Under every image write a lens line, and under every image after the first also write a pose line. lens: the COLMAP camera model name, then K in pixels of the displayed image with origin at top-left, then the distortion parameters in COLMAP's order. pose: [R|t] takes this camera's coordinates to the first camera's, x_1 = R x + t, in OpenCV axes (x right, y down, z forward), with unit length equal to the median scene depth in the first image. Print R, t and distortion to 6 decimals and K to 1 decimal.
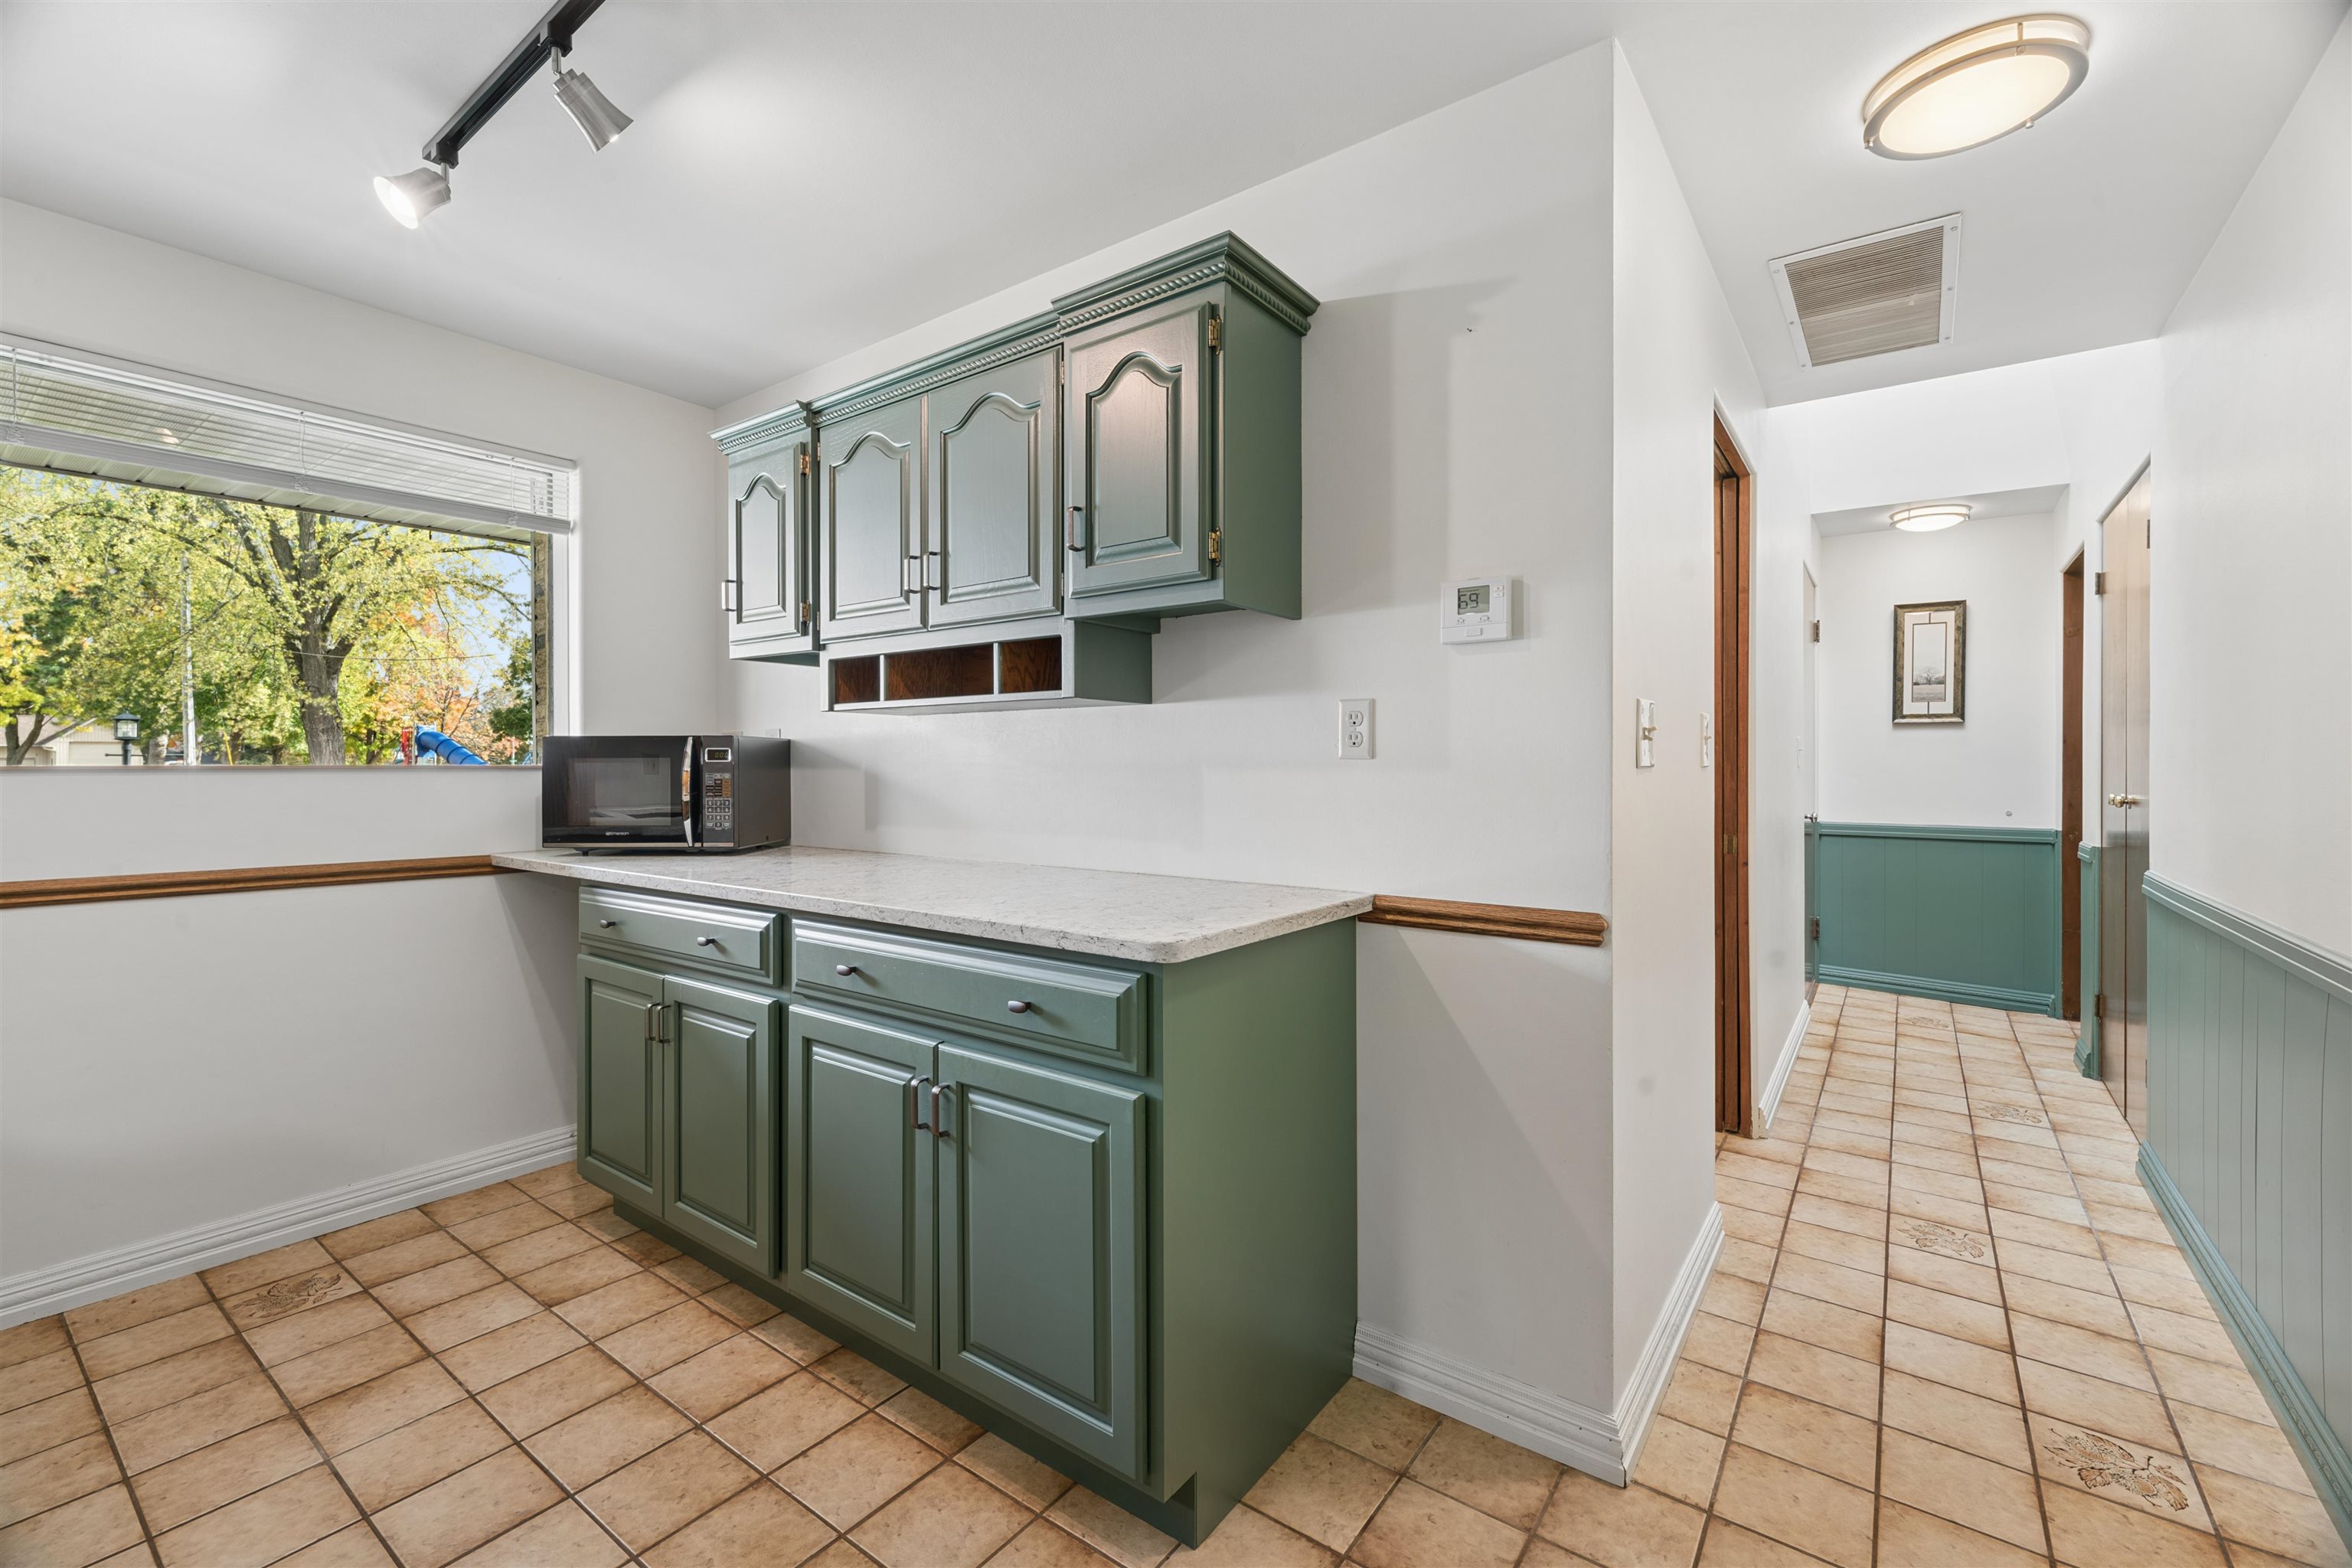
lens RADIAL K [[979.7, 0, 1171.9], [0, 979.7, 768.9], [0, 0, 1]] dist [0.002617, 0.000172]
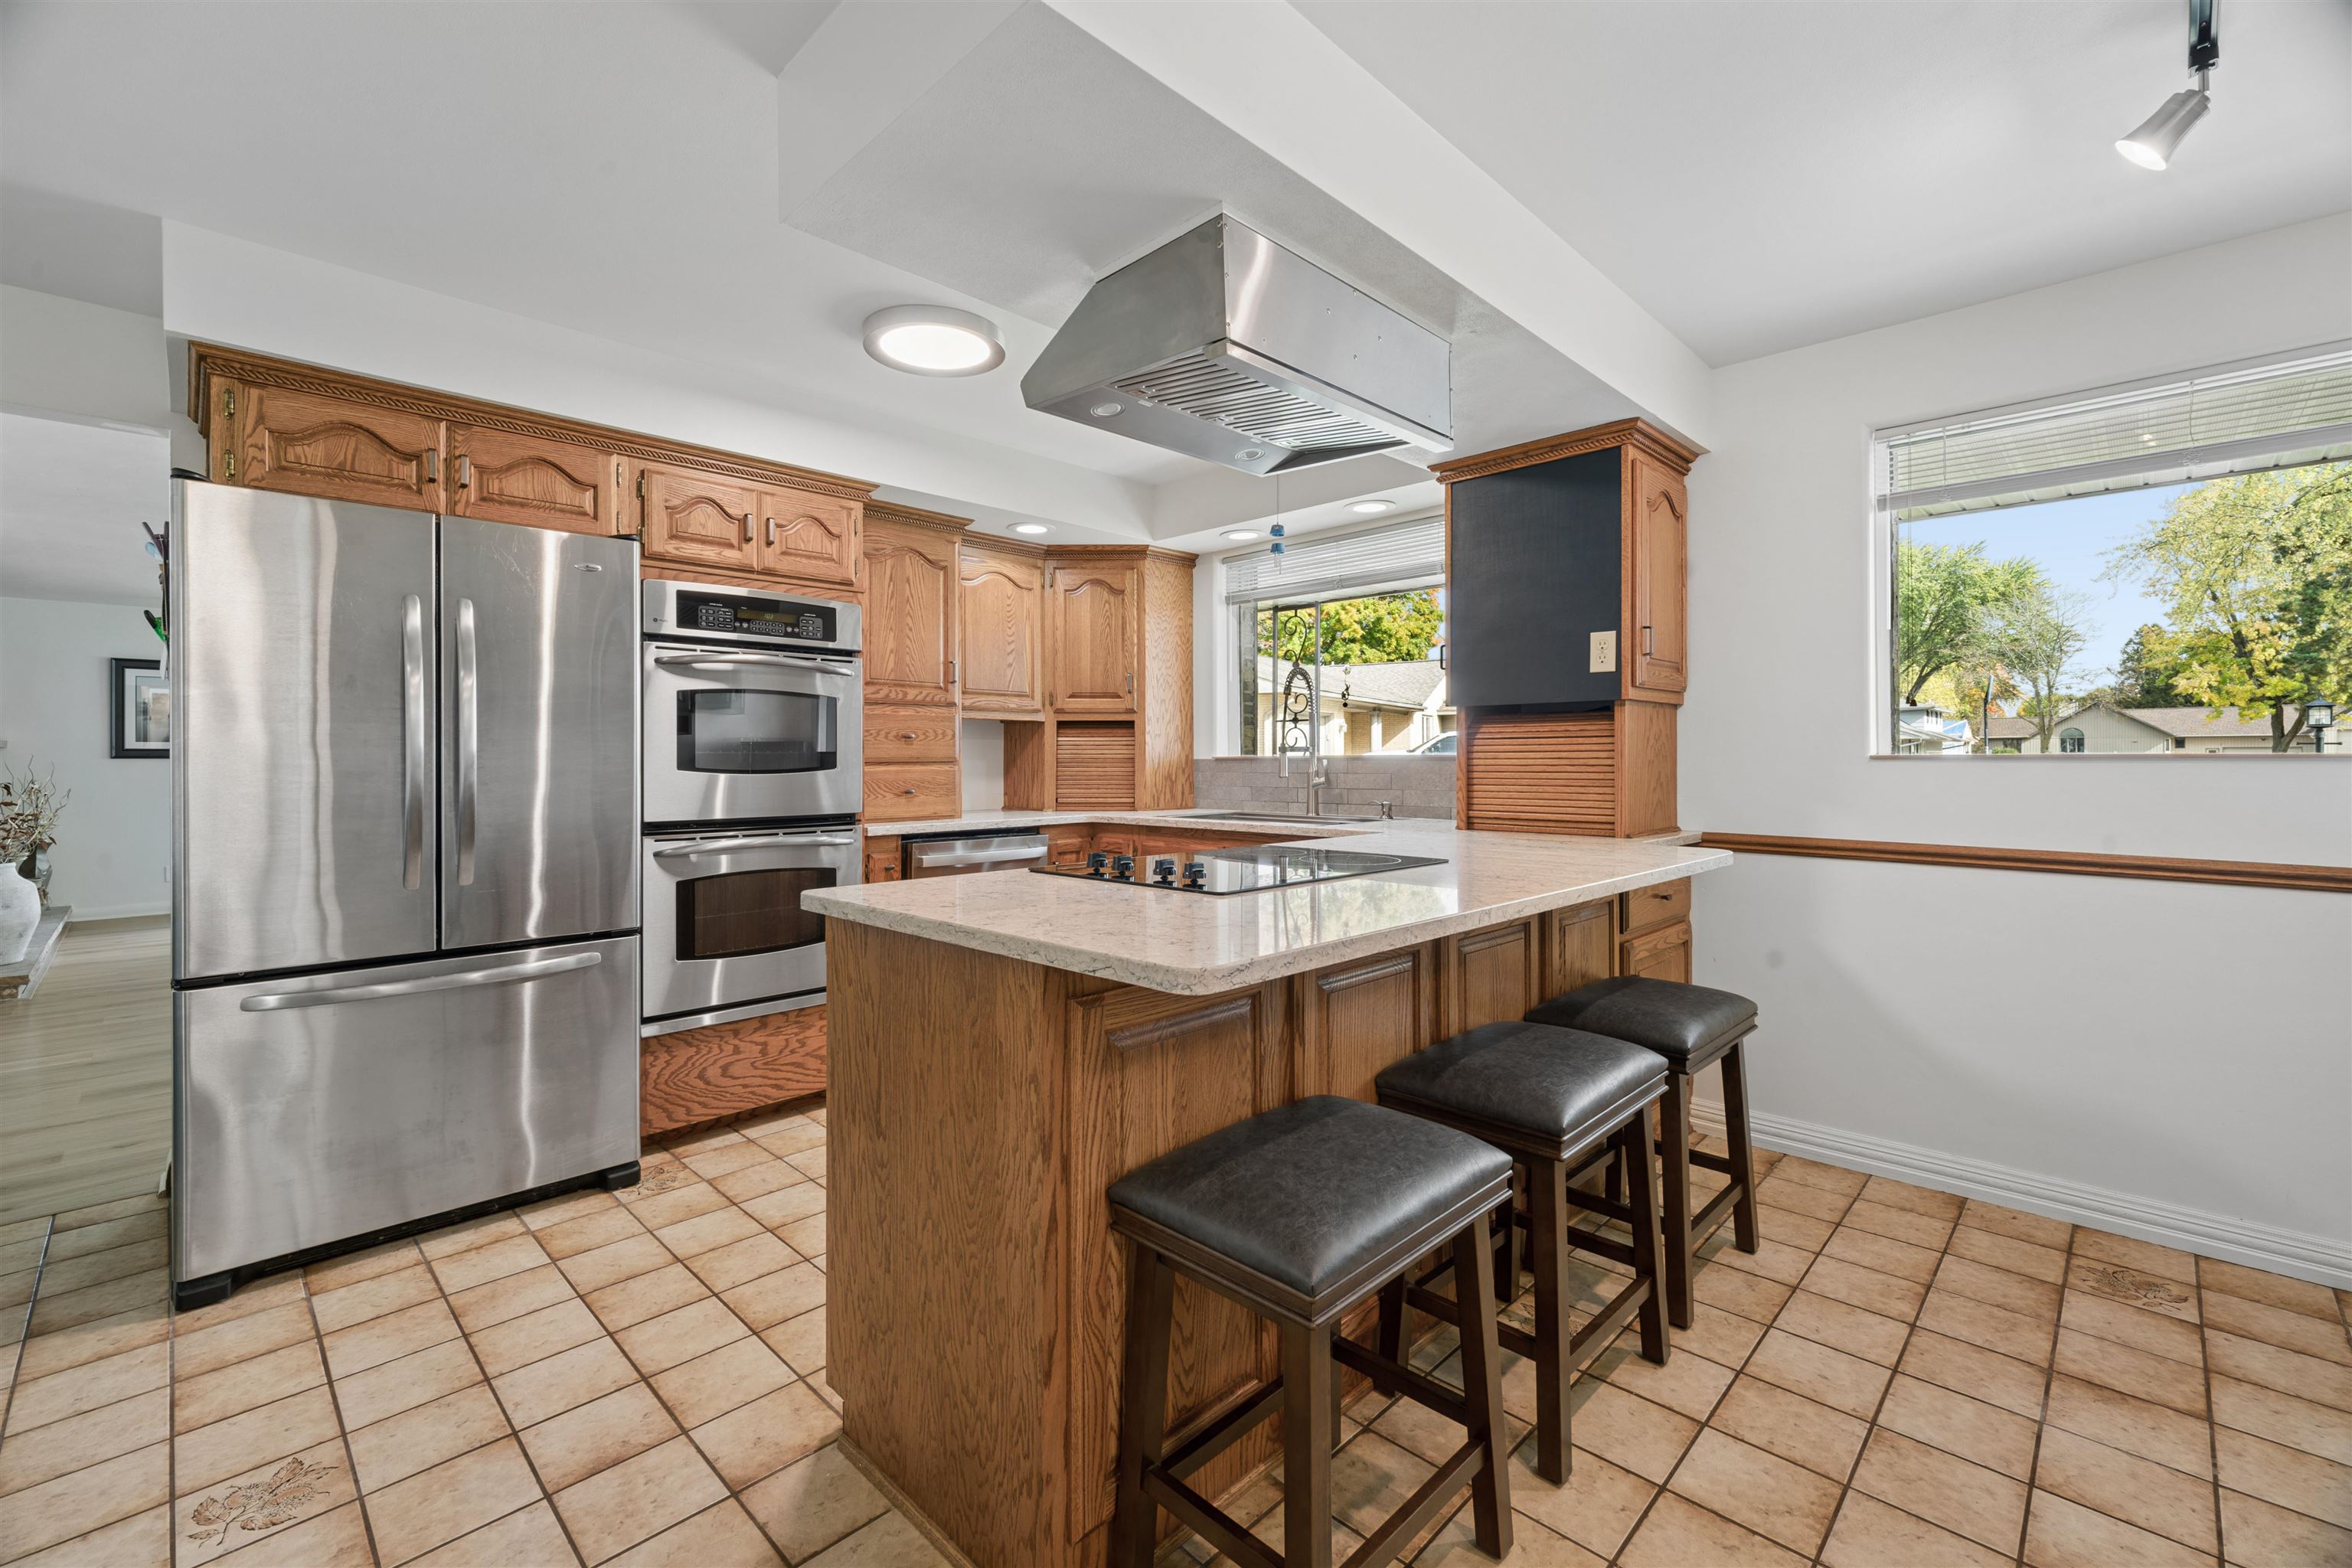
lens RADIAL K [[979.7, 0, 1171.5], [0, 979.7, 771.4], [0, 0, 1]] dist [0.002617, 0.000172]
pose [[-0.143173, 0.011911, -0.989626, 0.237657], [0.002264, 0.999929, 0.011707, -0.002503], [0.989695, -0.000565, -0.143190, 0.185990]]
